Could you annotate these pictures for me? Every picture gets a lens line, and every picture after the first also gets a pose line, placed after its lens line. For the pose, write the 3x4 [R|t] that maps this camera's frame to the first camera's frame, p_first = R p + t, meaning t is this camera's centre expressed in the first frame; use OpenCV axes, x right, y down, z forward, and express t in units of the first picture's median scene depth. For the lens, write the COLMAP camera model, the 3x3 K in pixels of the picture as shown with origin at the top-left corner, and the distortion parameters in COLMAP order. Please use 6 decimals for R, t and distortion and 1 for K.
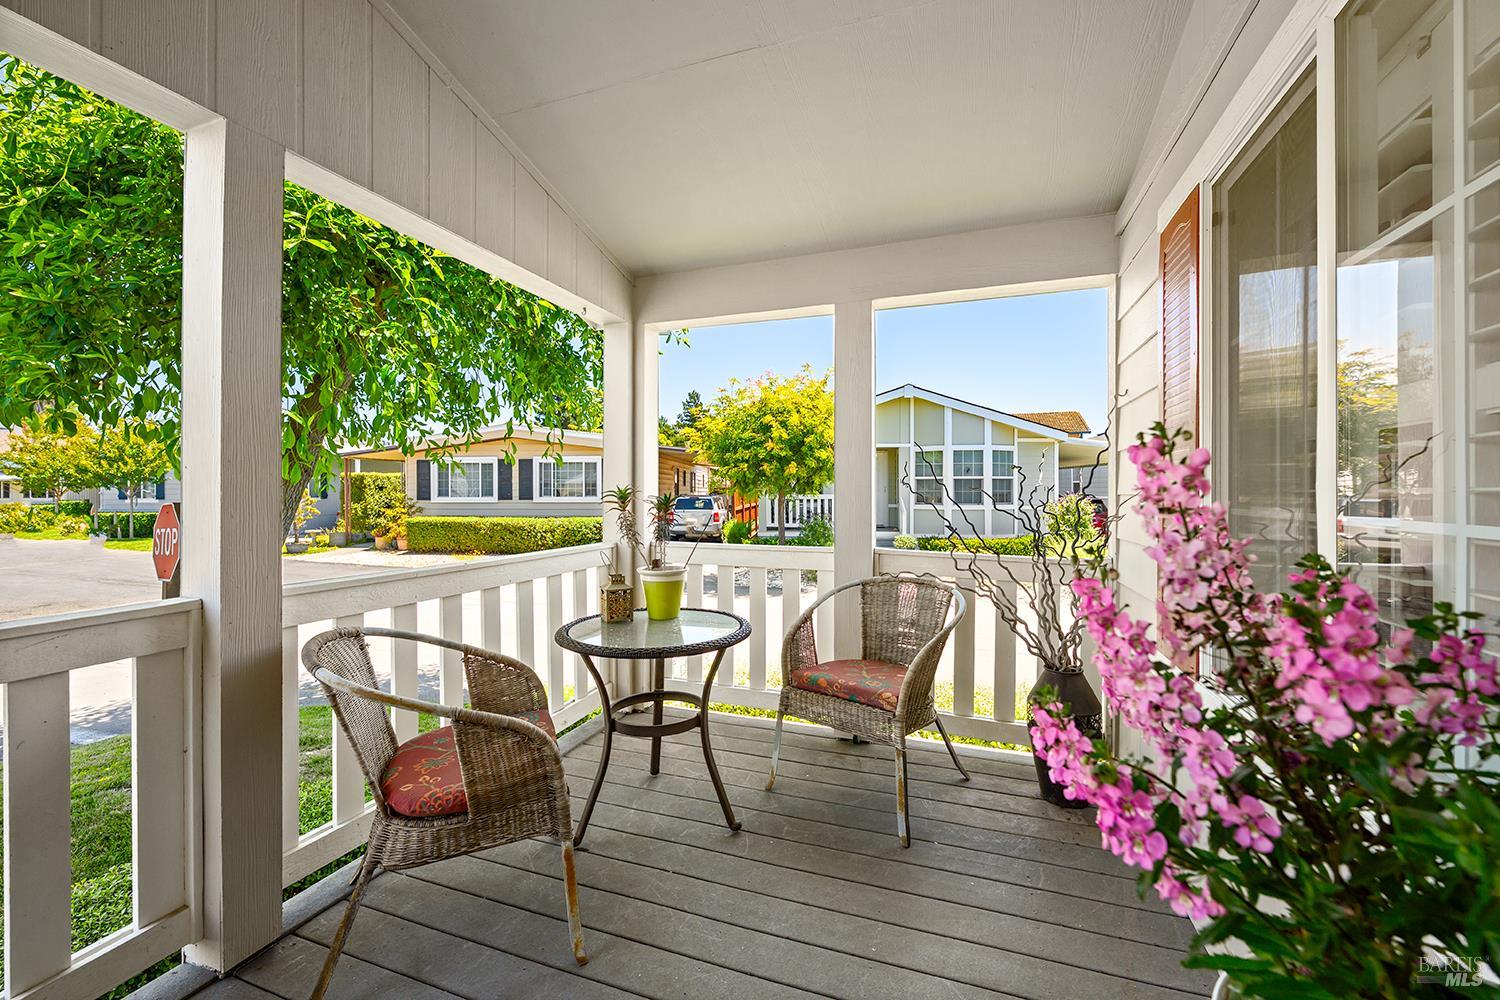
lens RADIAL K [[599.7, 0, 748.4], [0, 599.7, 491.2], [0, 0, 1]] dist [-0.007377, -0.000048]
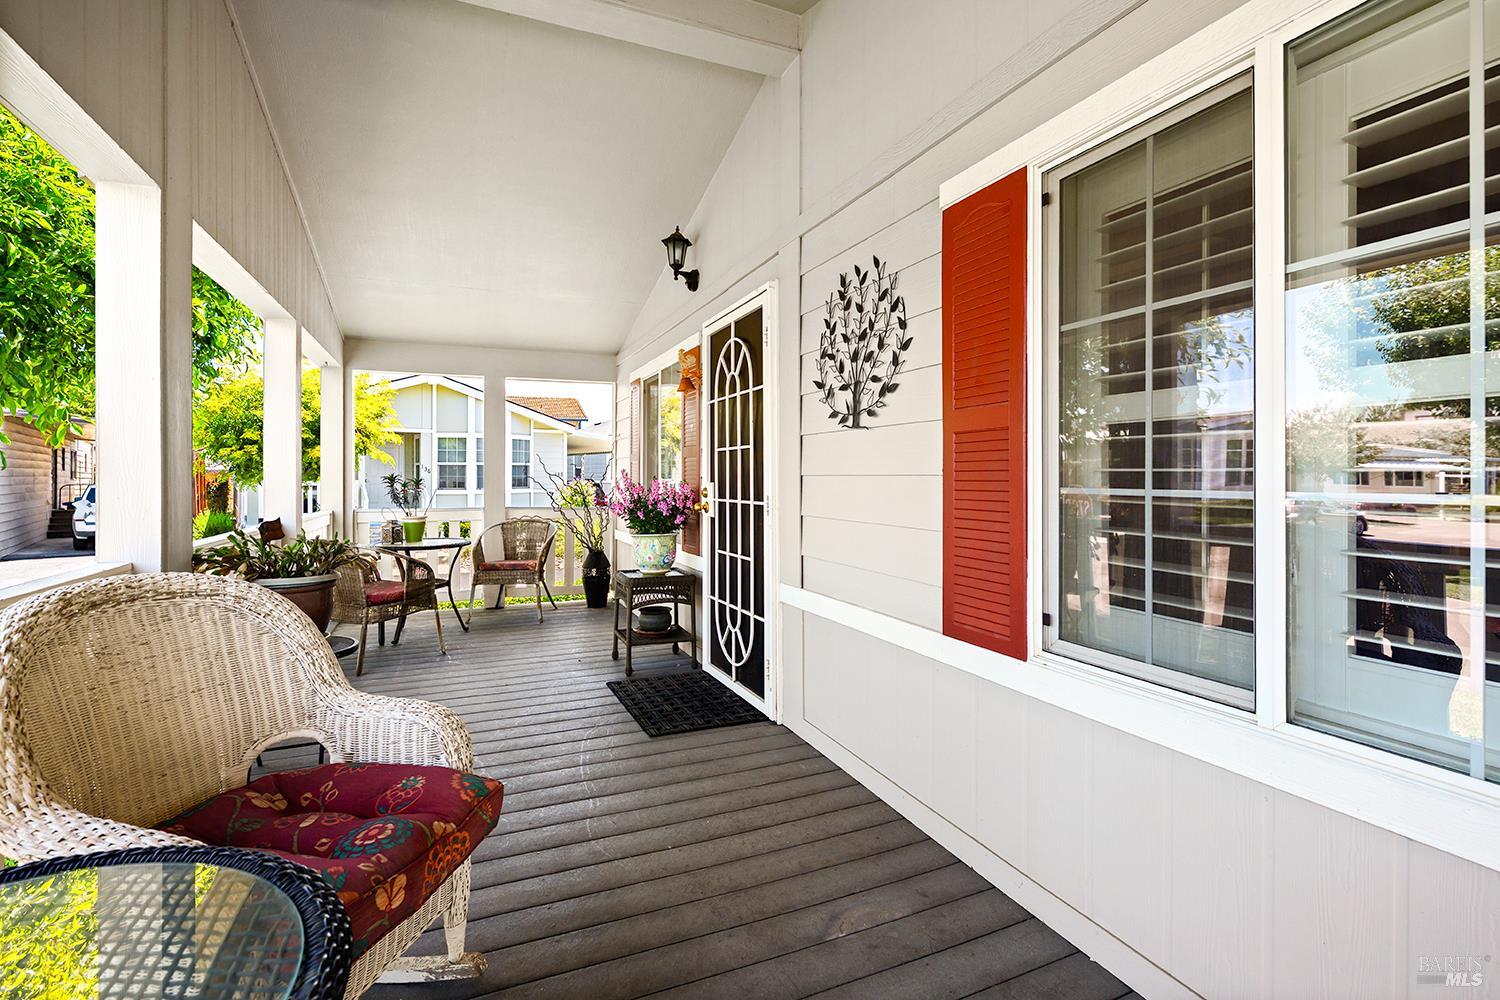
lens RADIAL K [[702.0, 0, 749.1], [0, 702.0, 474.1], [0, 0, 1]] dist [0.000065, -0.000026]
pose [[0.732192, -0.000256, 0.681098, -0.147918], [0.003149, 0.999991, -0.003009, 0.000601], [-0.681091, 0.004348, 0.732186, -0.231914]]
